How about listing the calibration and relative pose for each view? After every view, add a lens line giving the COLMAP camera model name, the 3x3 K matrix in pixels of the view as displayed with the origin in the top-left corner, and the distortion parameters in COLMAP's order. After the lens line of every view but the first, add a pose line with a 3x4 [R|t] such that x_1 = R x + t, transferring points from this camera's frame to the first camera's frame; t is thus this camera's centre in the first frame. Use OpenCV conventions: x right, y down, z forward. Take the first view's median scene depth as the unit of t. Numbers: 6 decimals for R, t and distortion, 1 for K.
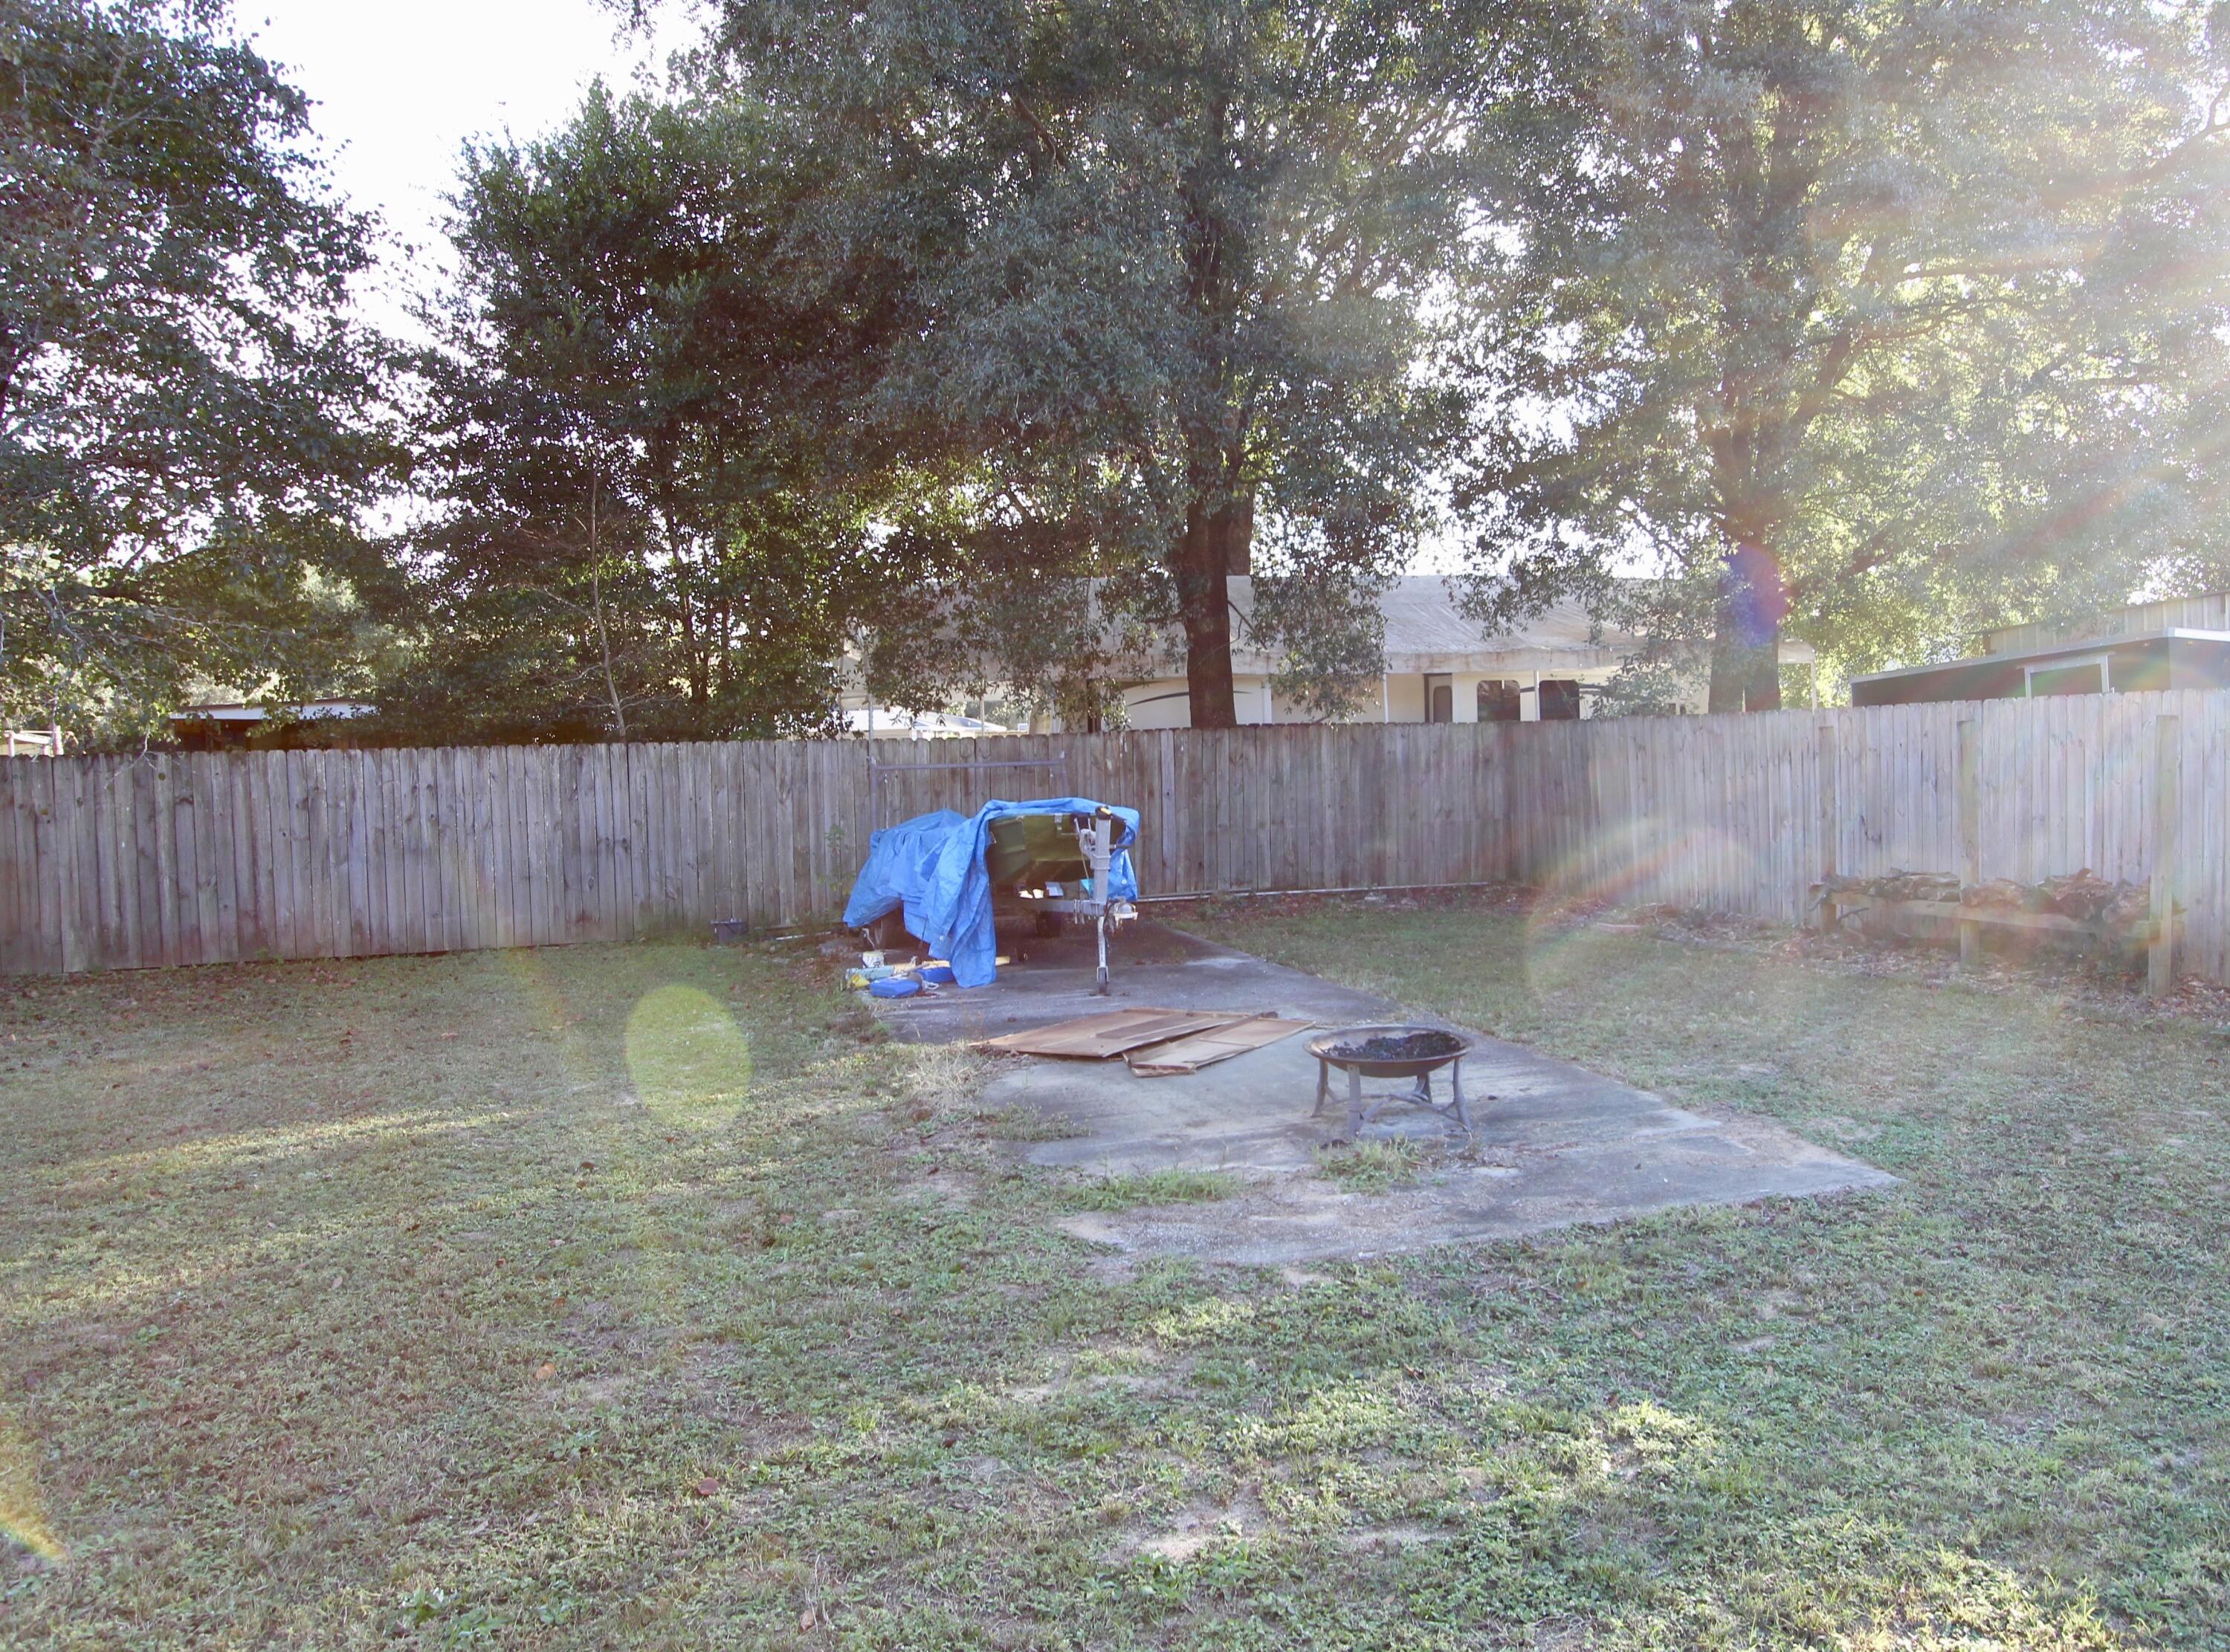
lens RADIAL K [[1514.6, 0, 1116.3], [0, 1514.6, 811.9], [0, 0, 1]] dist [-0.001789, -0.001227]
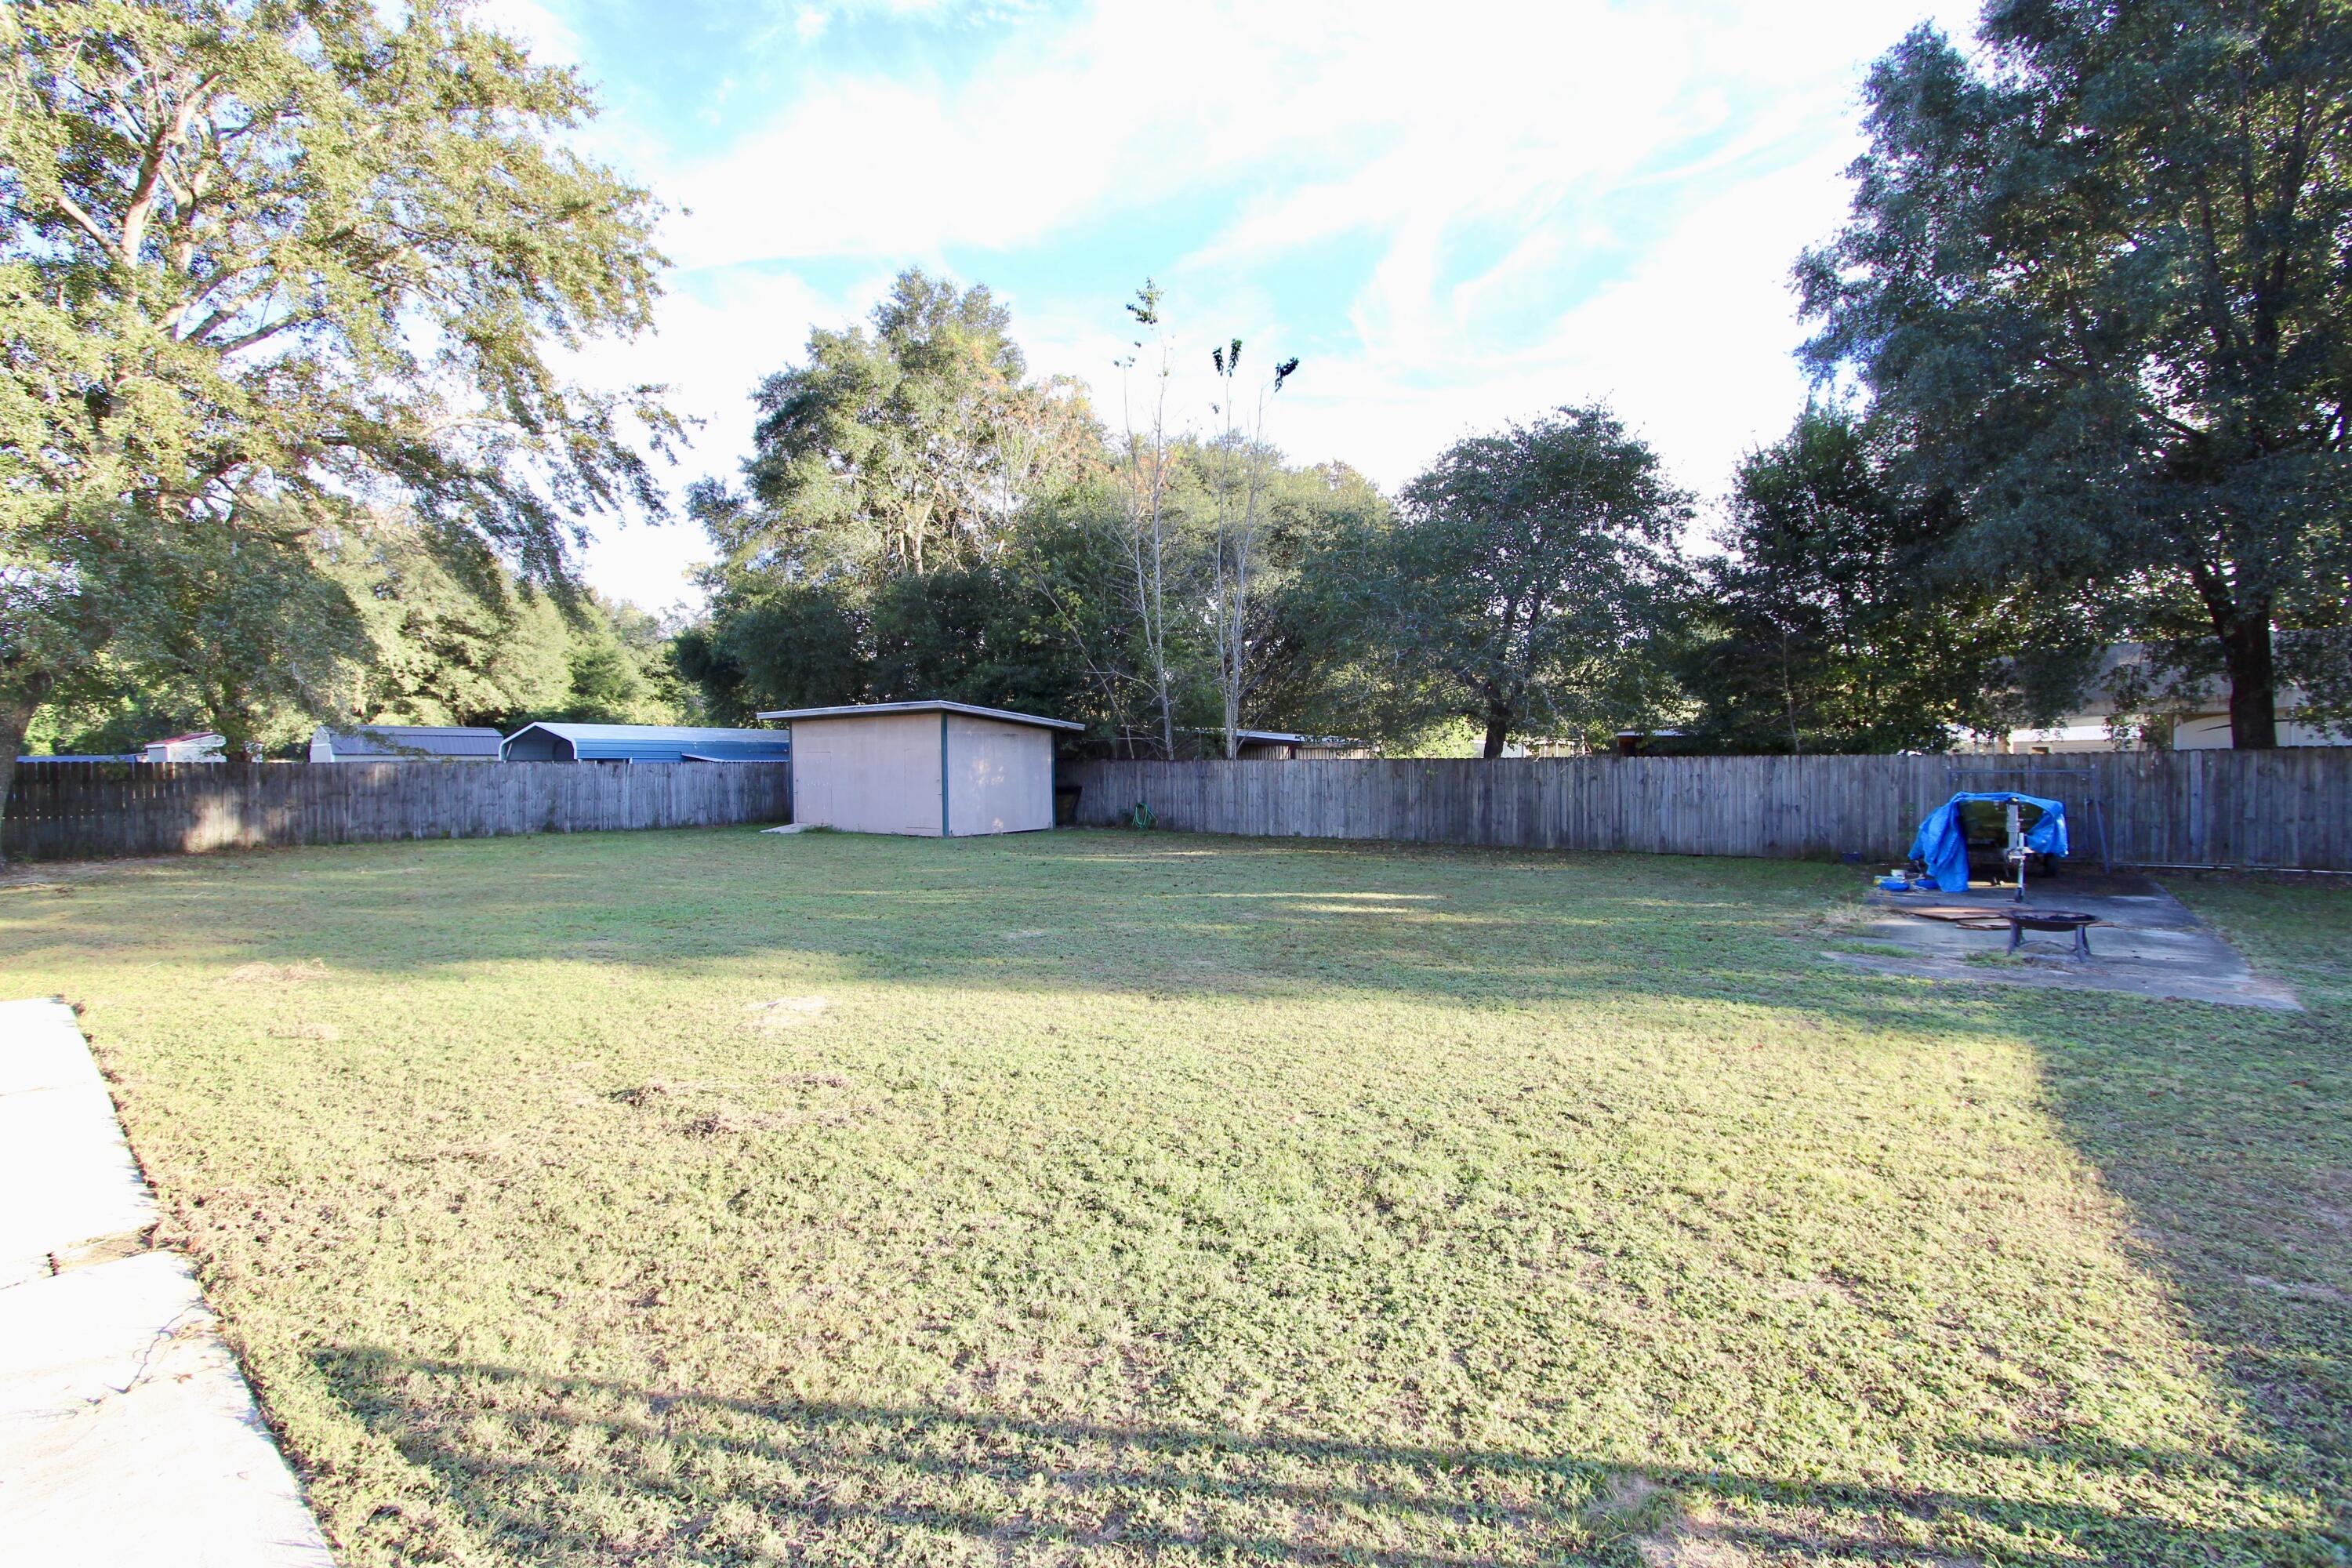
lens RADIAL K [[1091.3, 0, 1177.4], [0, 1091.3, 772.0], [0, 0, 1]] dist [-0.014338, 0.000569]
pose [[0.547831, 0.025622, -0.836197, 0.378076], [-0.041033, 0.999151, 0.003733, 0.002577], [0.835582, 0.032266, 0.548417, -0.390512]]
